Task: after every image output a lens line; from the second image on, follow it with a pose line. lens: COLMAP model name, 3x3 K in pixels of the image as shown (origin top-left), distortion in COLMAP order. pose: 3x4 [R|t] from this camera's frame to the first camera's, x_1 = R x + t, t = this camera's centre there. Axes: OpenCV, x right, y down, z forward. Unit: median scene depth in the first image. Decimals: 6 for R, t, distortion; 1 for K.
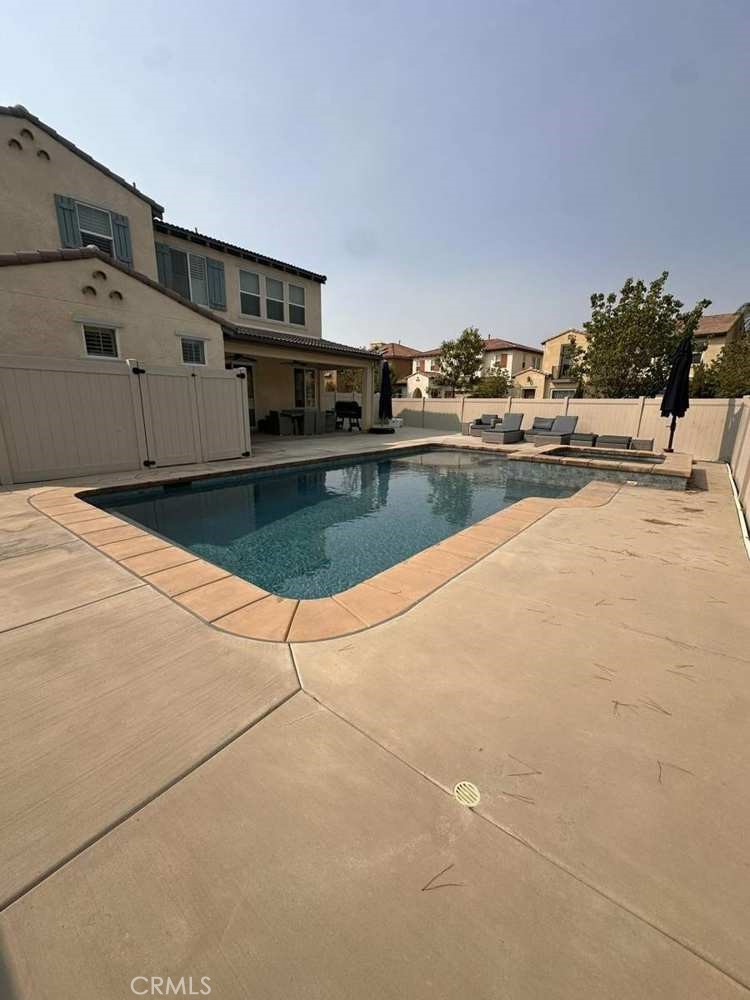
lens RADIAL K [[397.1, 0, 374.1], [0, 397.1, 497.7], [0, 0, 1]] dist [-0.003480, 0.000606]
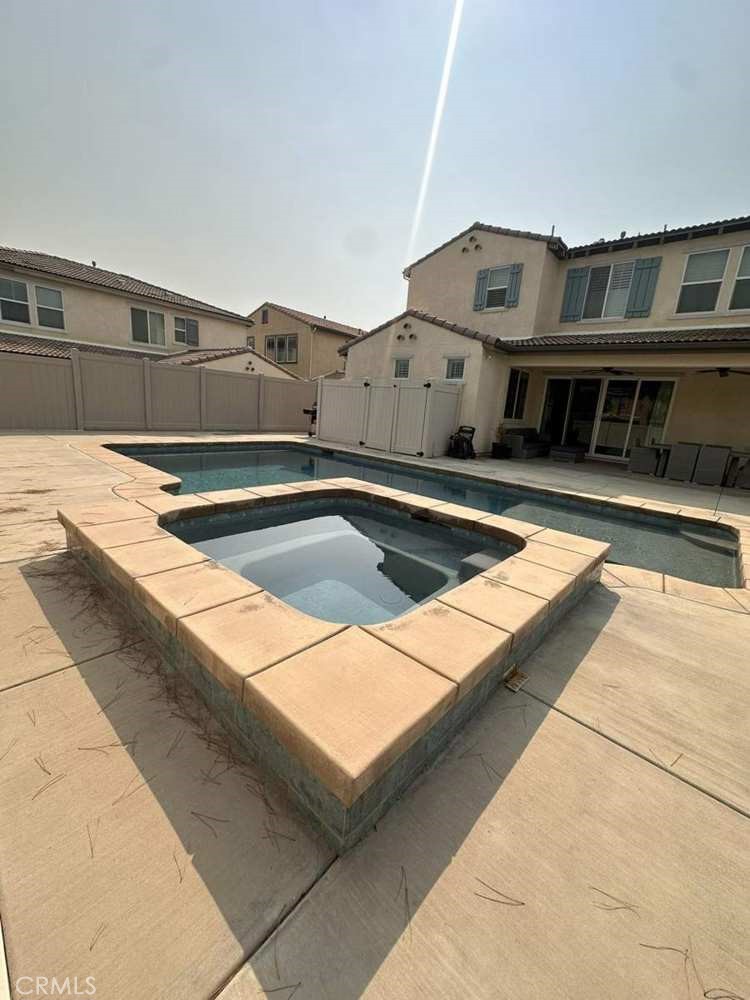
lens RADIAL K [[397.1, 0, 375.3], [0, 397.1, 498.0], [0, 0, 1]] dist [-0.003480, 0.000606]
pose [[-0.034660, 0.206856, -0.977757, 0.505383], [-0.312104, 0.927174, 0.207218, -0.115878], [0.949416, 0.312344, 0.032425, 0.545862]]
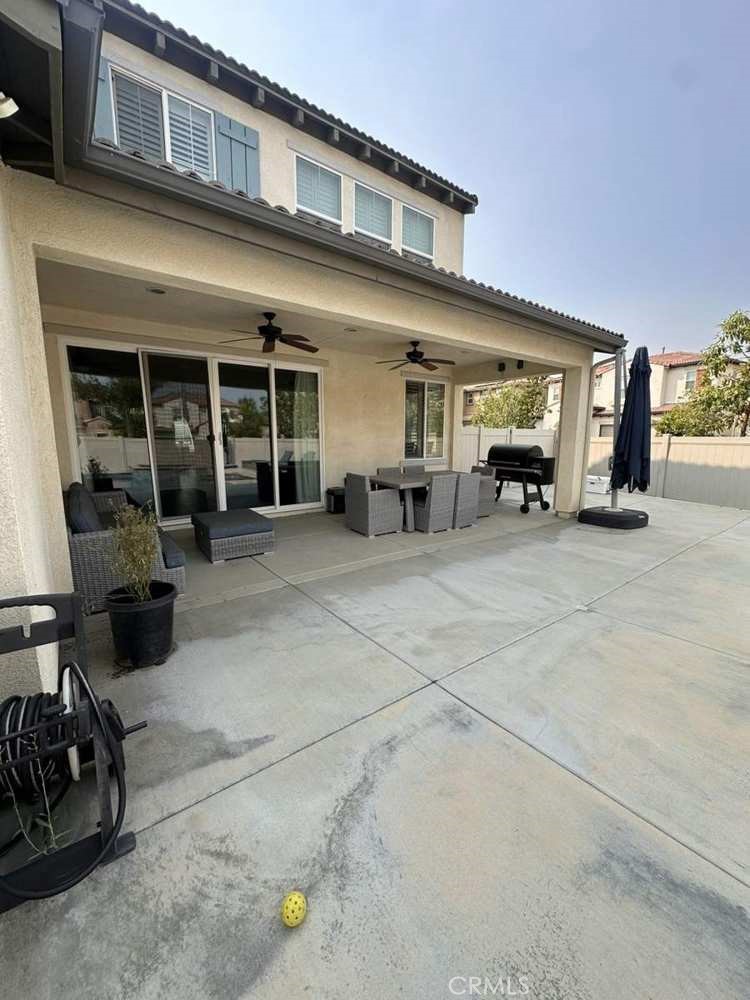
lens RADIAL K [[397.1, 0, 376.6], [0, 397.1, 498.5], [0, 0, 1]] dist [-0.003480, 0.000606]
pose [[0.973407, 0.027445, -0.227430, -0.139820], [-0.046953, 0.995623, -0.080810, -0.161561], [0.224217, 0.089340, 0.970435, 0.614533]]
